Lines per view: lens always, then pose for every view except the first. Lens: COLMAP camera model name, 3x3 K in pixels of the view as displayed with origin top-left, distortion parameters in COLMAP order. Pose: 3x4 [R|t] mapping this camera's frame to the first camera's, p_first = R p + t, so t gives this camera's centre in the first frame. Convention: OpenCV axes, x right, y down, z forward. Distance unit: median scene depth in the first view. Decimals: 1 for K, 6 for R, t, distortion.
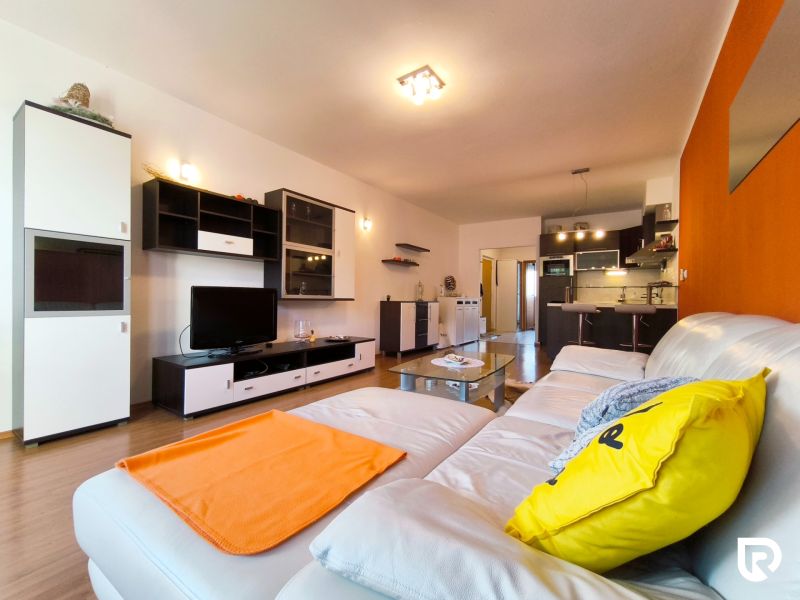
lens RADIAL K [[343.8, 0, 392.3], [0, 343.8, 300.3], [0, 0, 1]] dist [-0.011319, 0.006991]
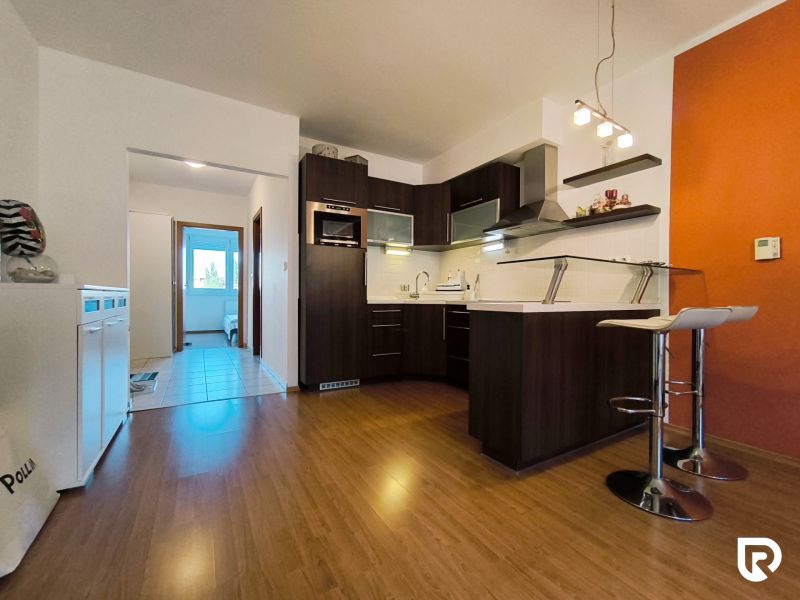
lens RADIAL K [[343.8, 0, 398.1], [0, 343.8, 297.7], [0, 0, 1]] dist [-0.011319, 0.006991]
pose [[0.426083, -0.011298, 0.904614, 0.109018], [0.000336, 0.999924, 0.012330, -0.003072], [-0.904684, -0.004950, 0.426054, 1.160226]]
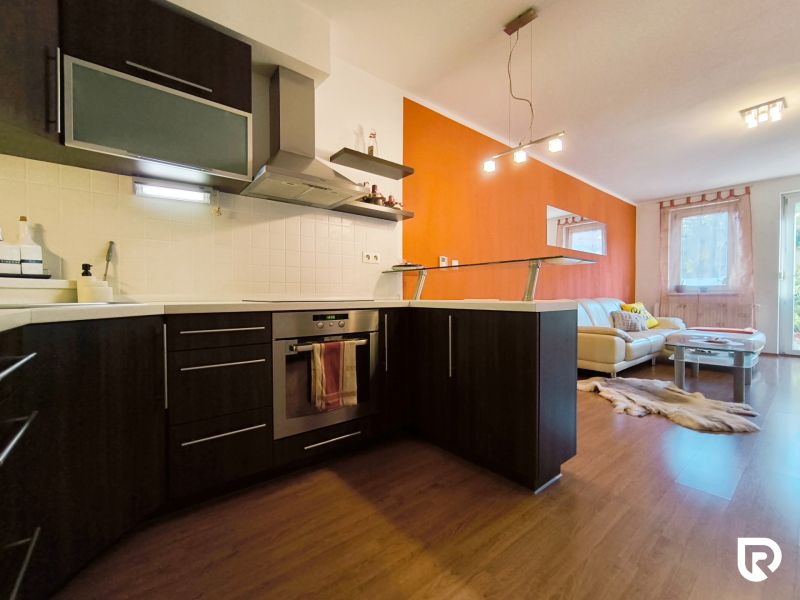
lens RADIAL K [[343.8, 0, 401.3], [0, 343.8, 299.1], [0, 0, 1]] dist [-0.011319, 0.006991]
pose [[-0.959697, -0.013263, 0.280724, 0.640304], [-0.008714, 0.999810, 0.017447, 0.001654], [-0.280902, 0.014297, -0.959630, 1.670341]]
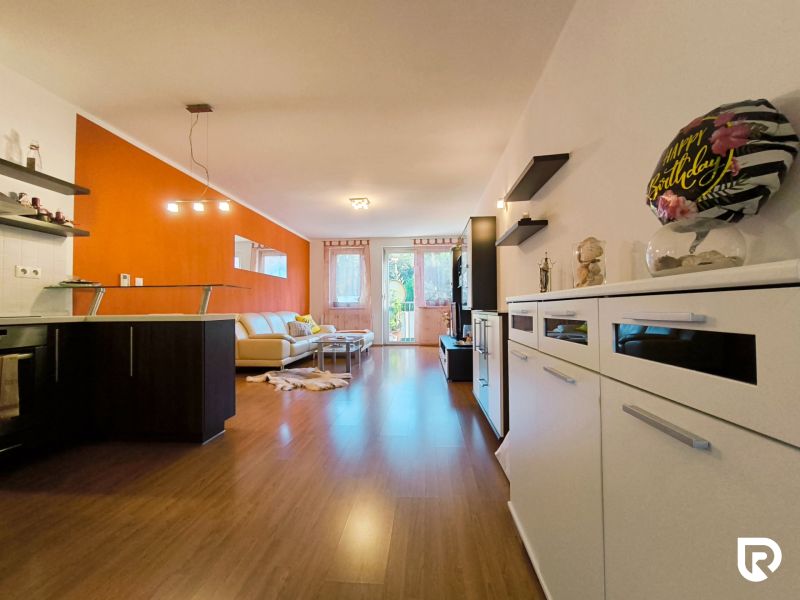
lens RADIAL K [[343.8, 0, 398.2], [0, 343.8, 299.3], [0, 0, 1]] dist [-0.011319, 0.006991]
pose [[-0.870432, -0.016097, -0.492025, 0.602168], [-0.002314, 0.999588, -0.028608, 0.000153], [0.492282, -0.023763, -0.870111, 1.922961]]
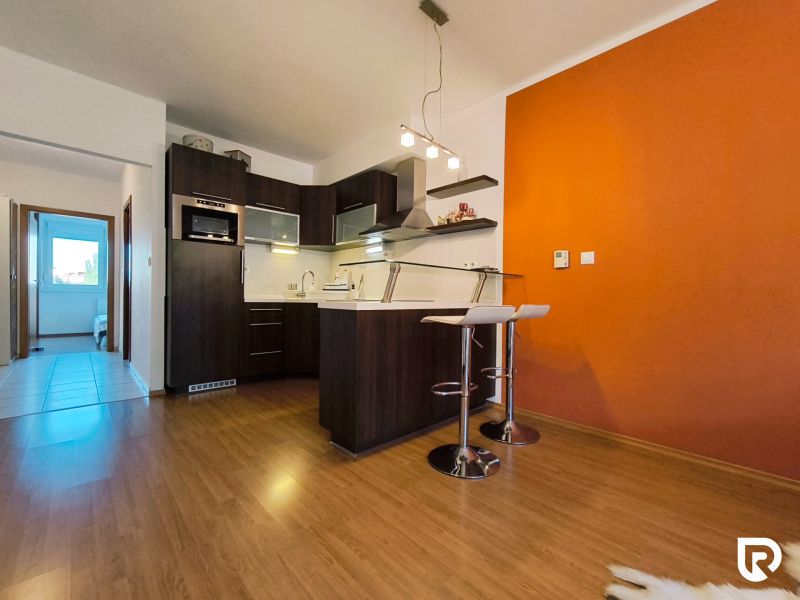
lens RADIAL K [[343.8, 0, 397.3], [0, 343.8, 298.6], [0, 0, 1]] dist [-0.011319, 0.006991]
pose [[0.213443, -0.014894, 0.976842, 0.108794], [-0.008185, 0.999821, 0.017033, -0.004144], [-0.976921, -0.011631, 0.213283, 1.049481]]
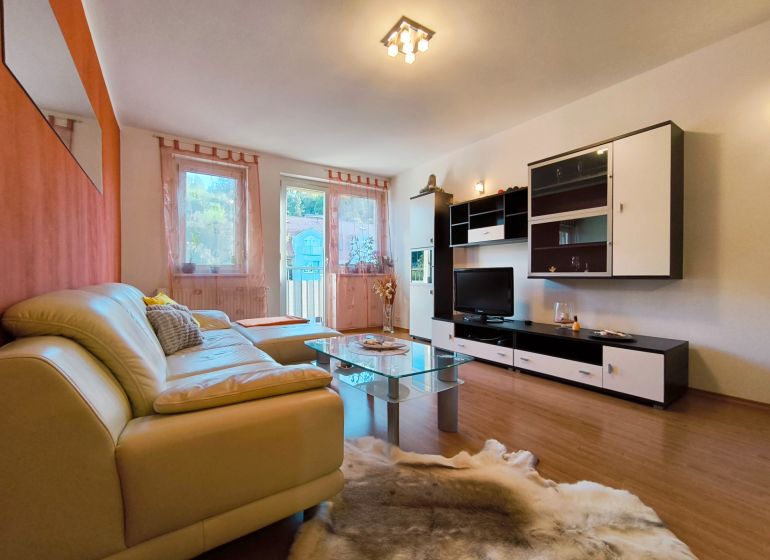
lens RADIAL K [[333.9, 0, 385.4], [0, 333.9, 276.9], [0, 0, 1]] dist [-0.003866, 0.000072]
pose [[-0.358628, -0.003915, -0.933472, 0.645028], [-0.003135, 0.999991, -0.002989, -0.000027], [0.933475, 0.001855, -0.358637, 0.865651]]
